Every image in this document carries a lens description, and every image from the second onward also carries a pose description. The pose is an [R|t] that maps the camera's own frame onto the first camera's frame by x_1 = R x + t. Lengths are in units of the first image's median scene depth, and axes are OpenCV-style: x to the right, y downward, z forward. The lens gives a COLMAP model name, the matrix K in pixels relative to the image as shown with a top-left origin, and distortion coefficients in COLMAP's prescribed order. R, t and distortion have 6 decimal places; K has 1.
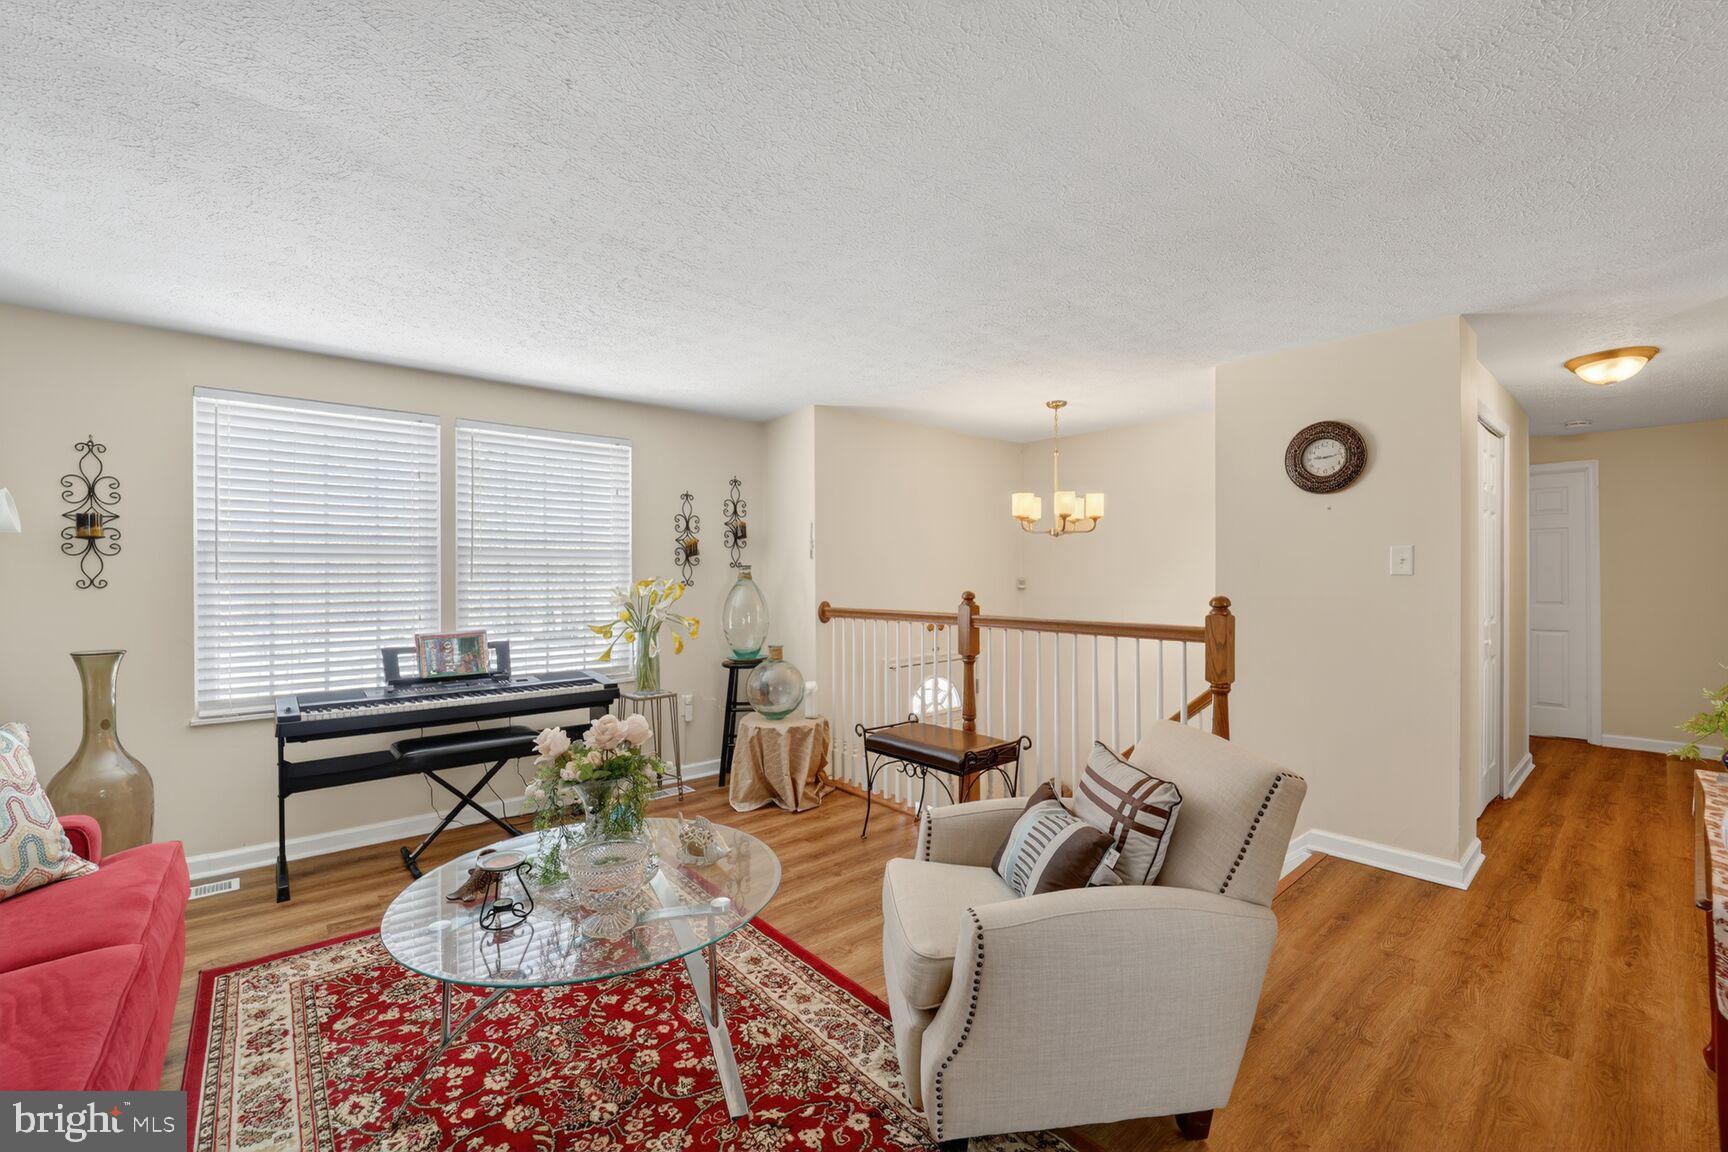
lens RADIAL K [[700.9, 0, 864.0], [0, 700.9, 576.0], [0, 0, 1]] dist [-0.026978, -0.000444]
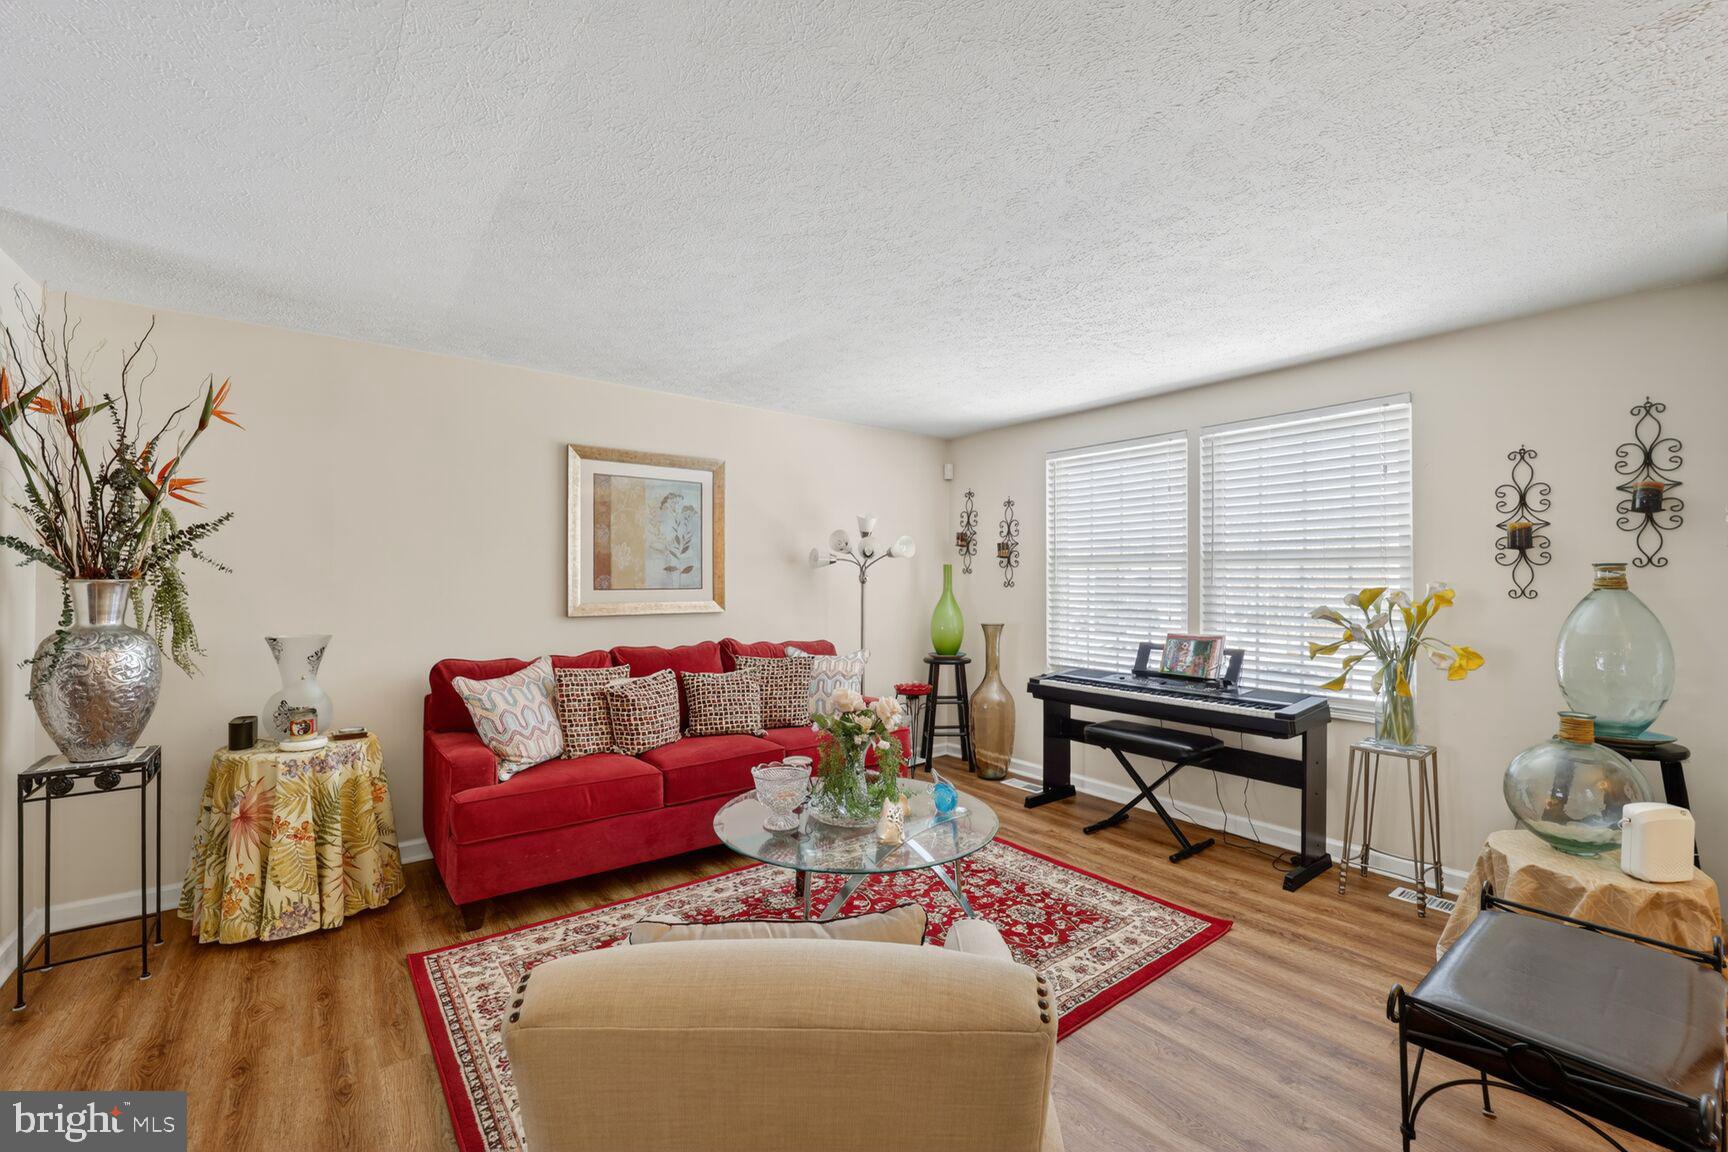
lens RADIAL K [[700.9, 0, 864.0], [0, 700.9, 576.0], [0, 0, 1]] dist [-0.026978, -0.000444]
pose [[-0.044401, -0.002948, -0.999009, 0.502062], [-0.003817, 0.999989, -0.002781, -0.001847], [0.999007, 0.003689, -0.044412, 0.586195]]
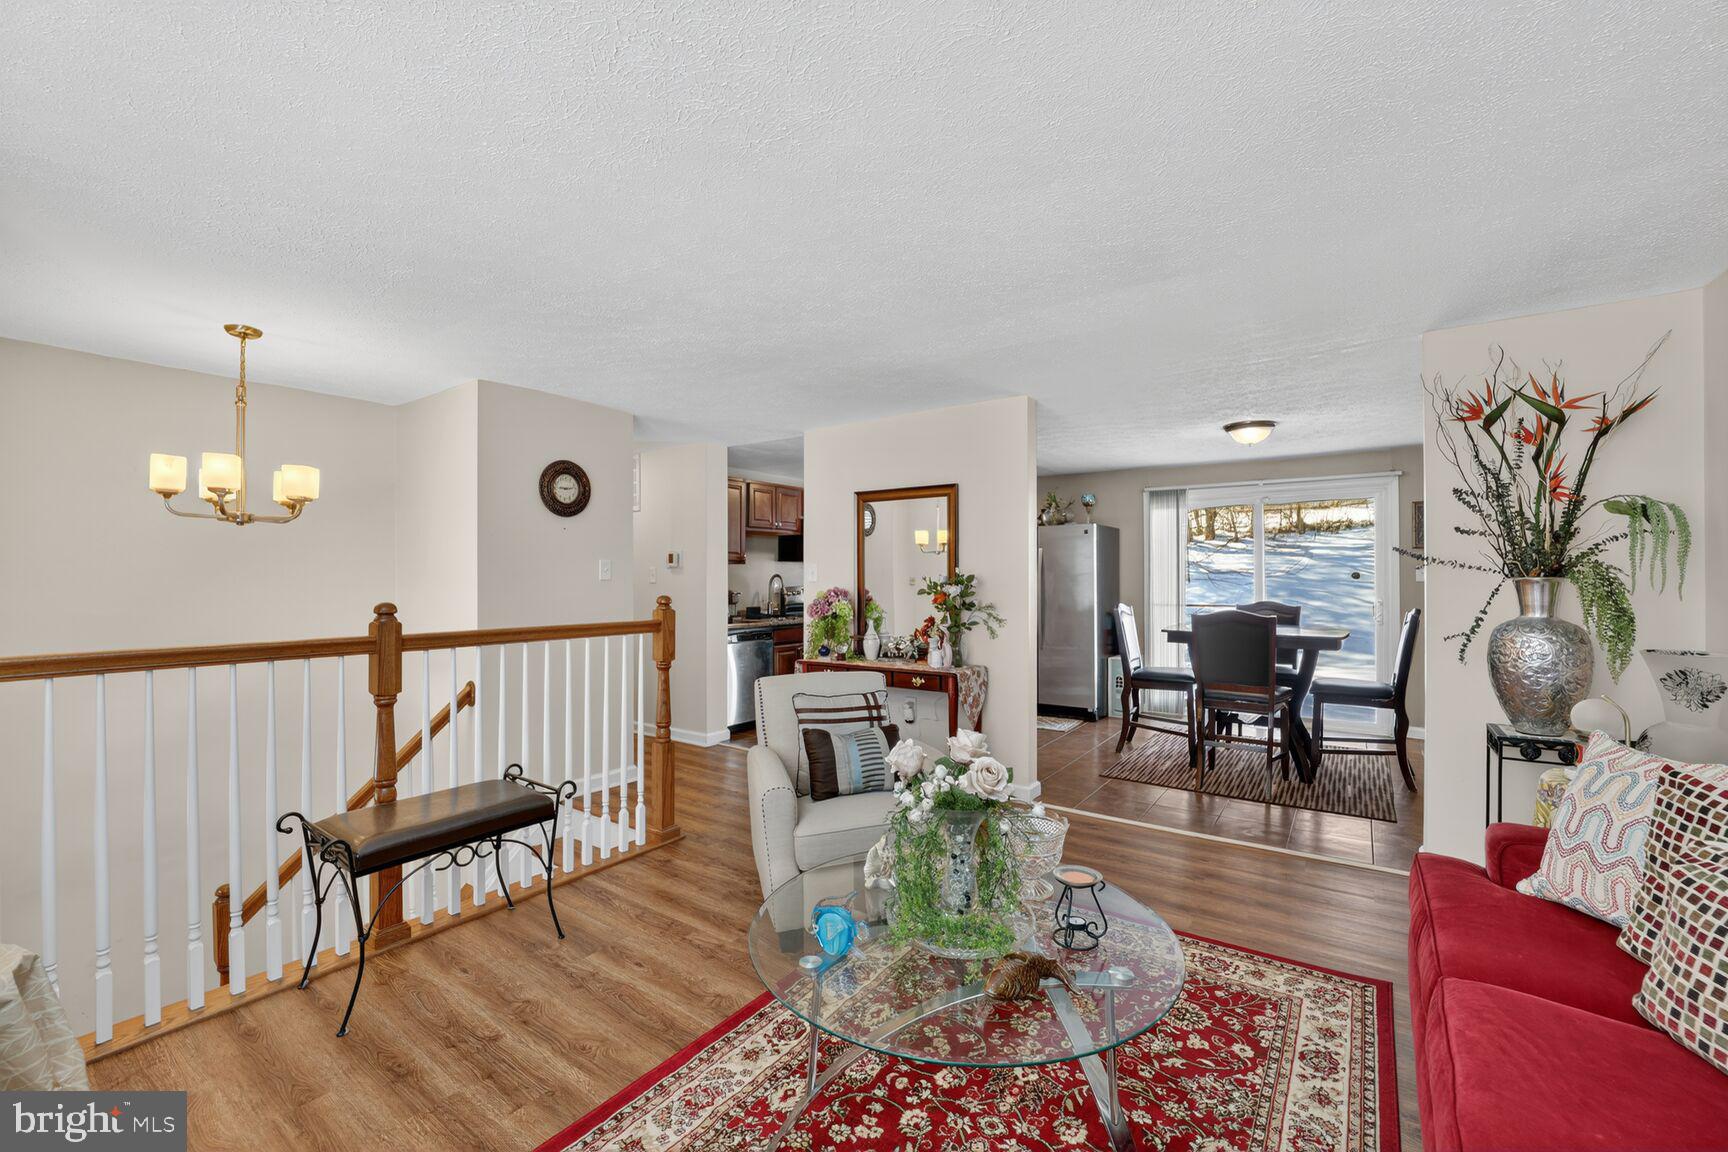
lens RADIAL K [[700.9, 0, 864.0], [0, 700.9, 576.0], [0, 0, 1]] dist [-0.026978, -0.000444]
pose [[-0.241998, 0.009611, 0.970229, -0.663328], [0.005542, 0.999948, -0.008523, 0.003222], [-0.970261, 0.003315, -0.242039, 0.725914]]
